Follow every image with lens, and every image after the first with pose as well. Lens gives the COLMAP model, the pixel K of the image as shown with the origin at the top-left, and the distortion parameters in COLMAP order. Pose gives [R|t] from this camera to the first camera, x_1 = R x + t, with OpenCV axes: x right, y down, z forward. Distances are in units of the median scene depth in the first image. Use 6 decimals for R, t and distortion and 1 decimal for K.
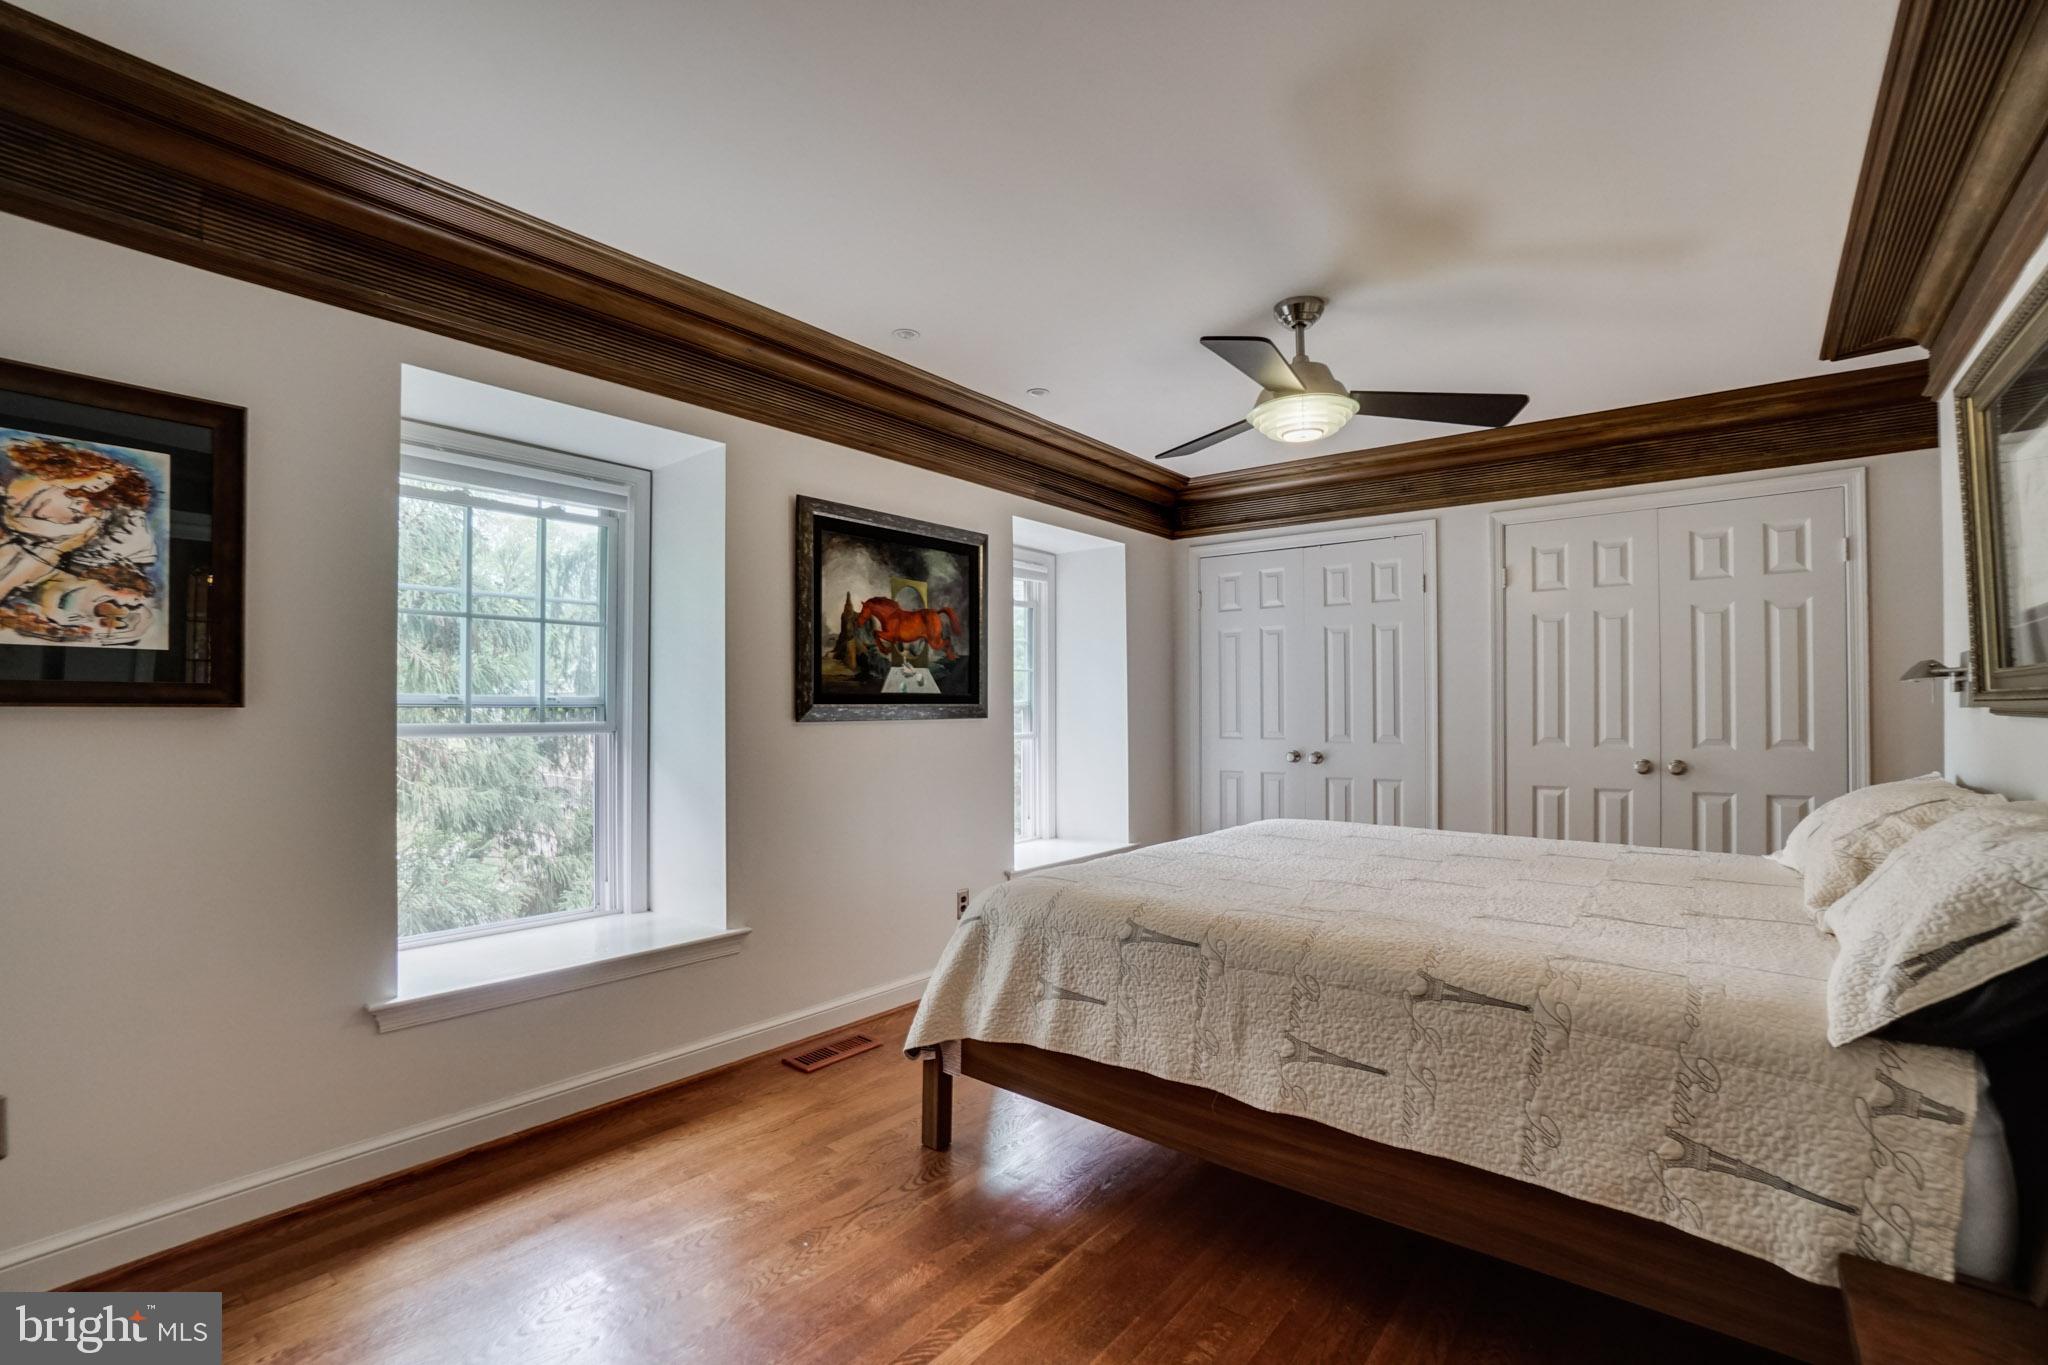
lens RADIAL K [[925.3, 0, 1024.4], [0, 925.3, 688.9], [0, 0, 1]] dist [-0.066585, 0.025795]
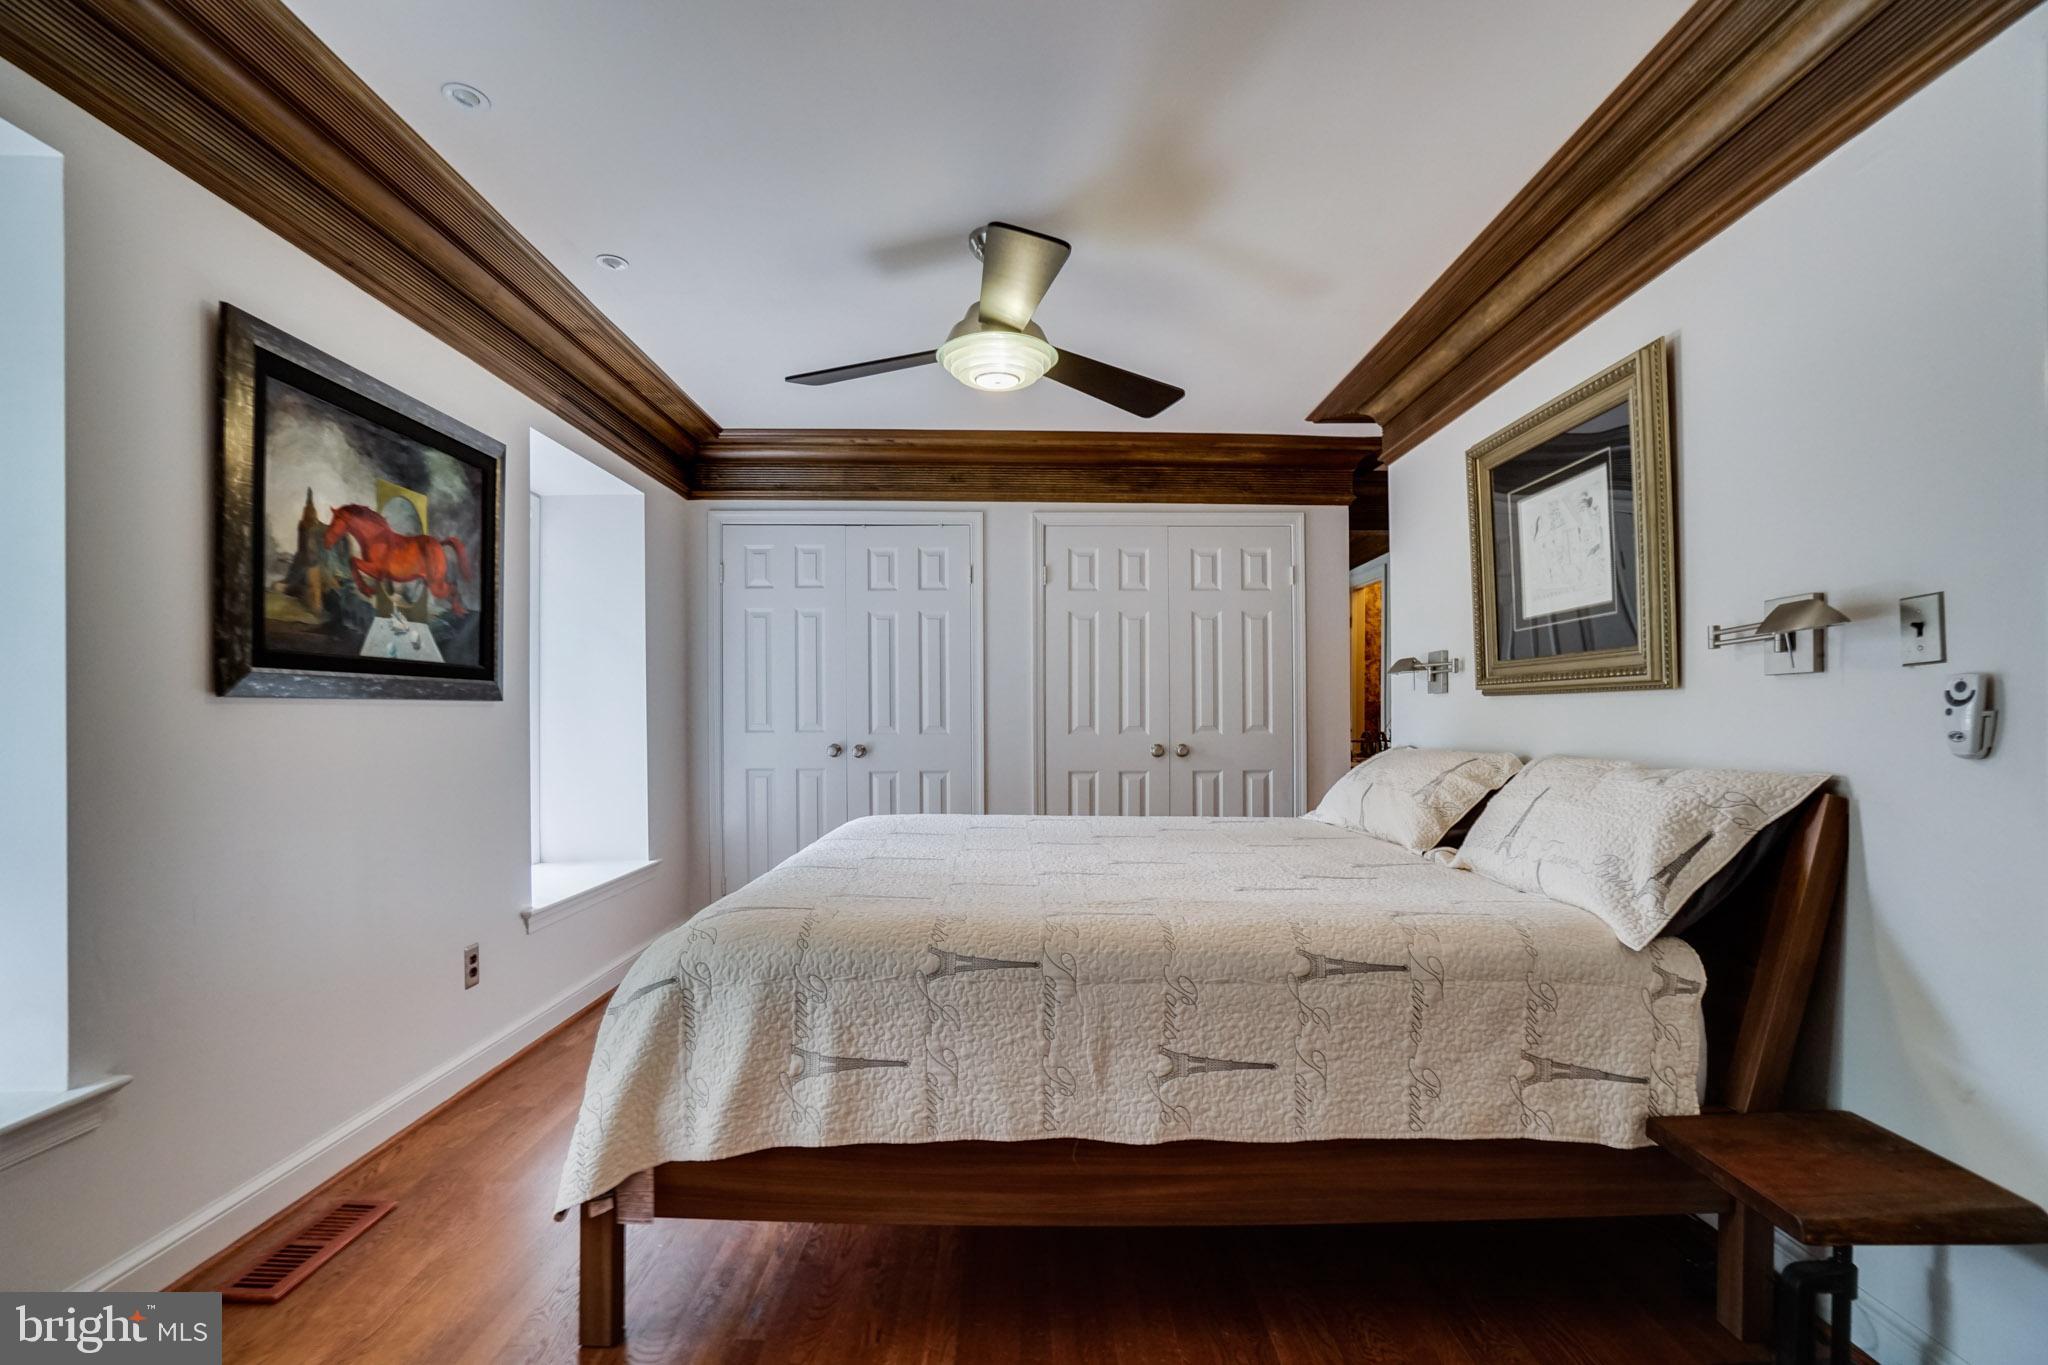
lens RADIAL K [[910.8, 0, 1027.4], [0, 910.8, 708.7], [0, 0, 1]] dist [-0.067208, 0.022696]
pose [[0.767168, 0.006533, 0.641413, -0.298650], [-0.014791, 0.999862, 0.007507, 0.045681], [-0.641276, -0.015246, 0.767159, 0.367716]]
